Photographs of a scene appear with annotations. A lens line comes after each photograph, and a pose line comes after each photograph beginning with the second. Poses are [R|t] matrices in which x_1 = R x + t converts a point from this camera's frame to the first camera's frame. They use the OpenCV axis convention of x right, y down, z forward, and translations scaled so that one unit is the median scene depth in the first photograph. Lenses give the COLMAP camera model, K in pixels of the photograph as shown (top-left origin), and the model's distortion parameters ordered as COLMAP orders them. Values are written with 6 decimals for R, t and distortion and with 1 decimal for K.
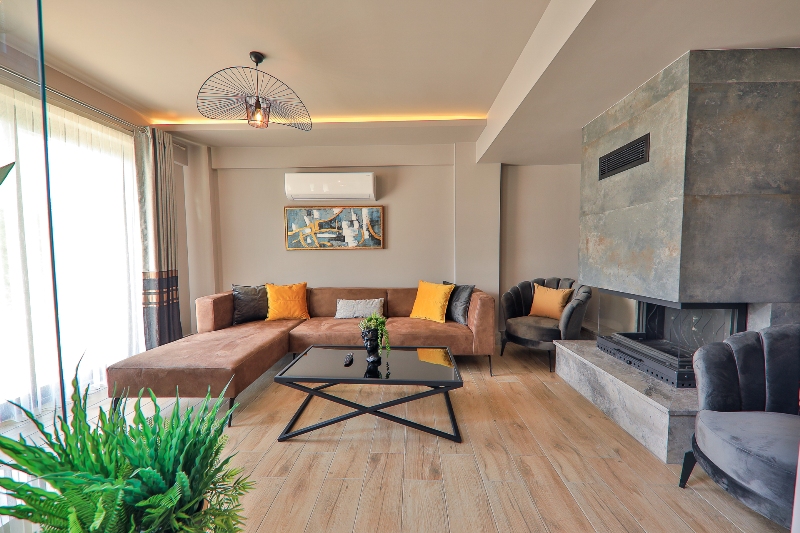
lens RADIAL K [[297.4, 0, 400.0], [0, 297.4, 266.5], [0, 0, 1]] dist [0.000477, 0.000016]
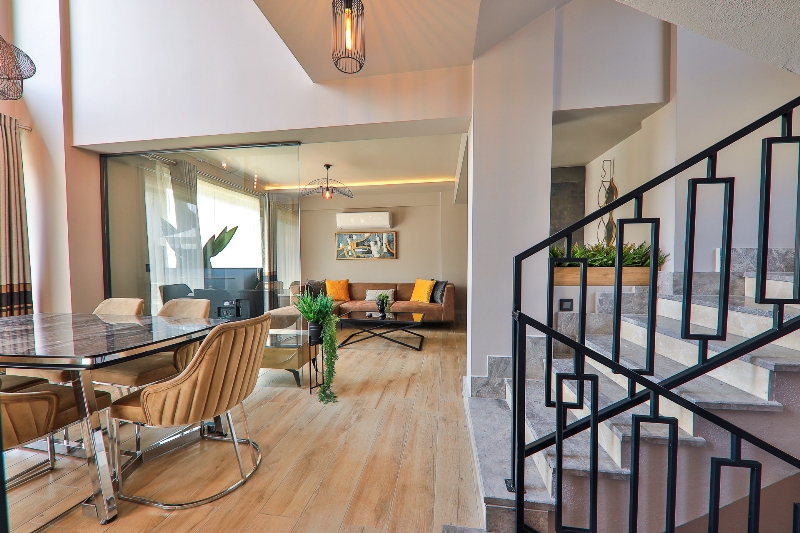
lens RADIAL K [[287.3, 0, 400.0], [0, 287.3, 266.5], [0, 0, 1]] dist [0.000142, -0.000013]
pose [[0.993329, 0.001988, -0.115297, 0.156299], [-0.005074, 0.999636, -0.026481, 0.024530], [0.115202, 0.026890, 0.992978, -0.563386]]
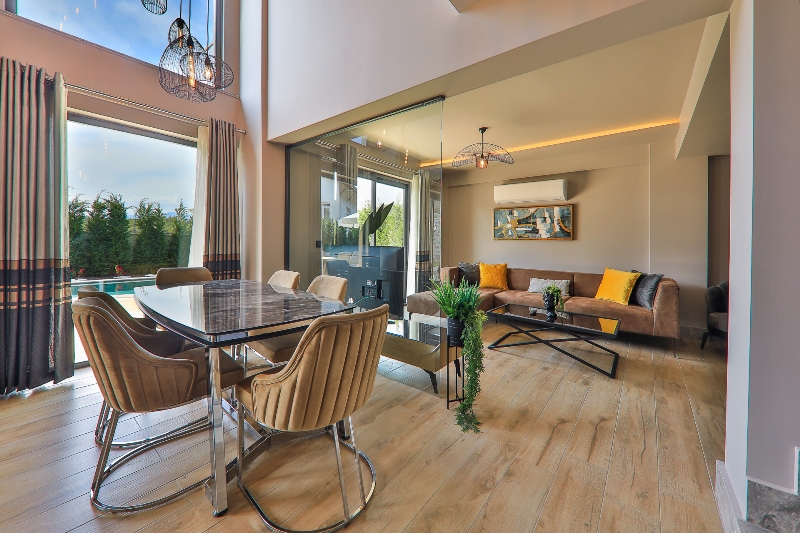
lens RADIAL K [[298.5, 0, 402.9], [0, 298.5, 239.5], [0, 0, 1]] dist [0.001784, 0.000034]
pose [[0.800423, 0.013886, -0.599275, 0.128937], [-0.046649, 0.998143, -0.039178, 0.019836], [0.597618, 0.059314, 0.799584, -0.407123]]
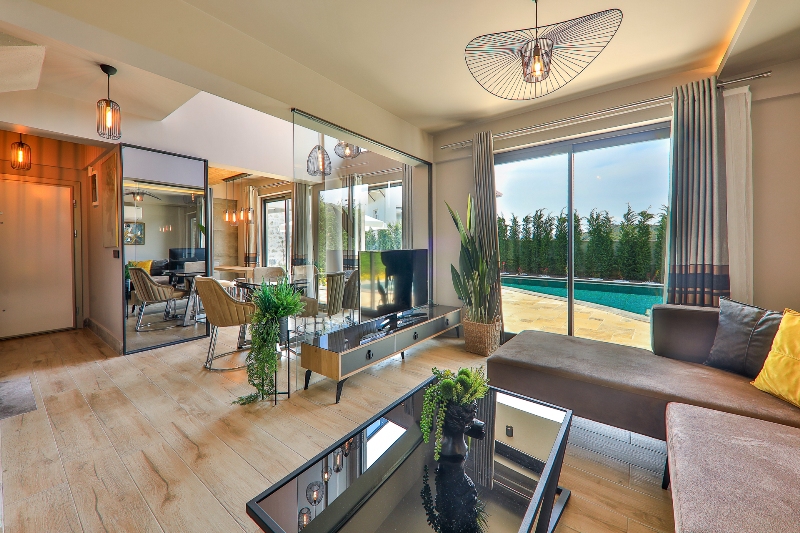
lens RADIAL K [[310.4, 0, 401.3], [0, 310.4, 245.2], [0, 0, 1]] dist [-0.000526, -0.000217]
pose [[-0.575262, 0.007702, -0.817933, 0.253776], [-0.032047, 0.998976, 0.031945, -0.034187], [0.817341, 0.044589, -0.574426, 0.776318]]
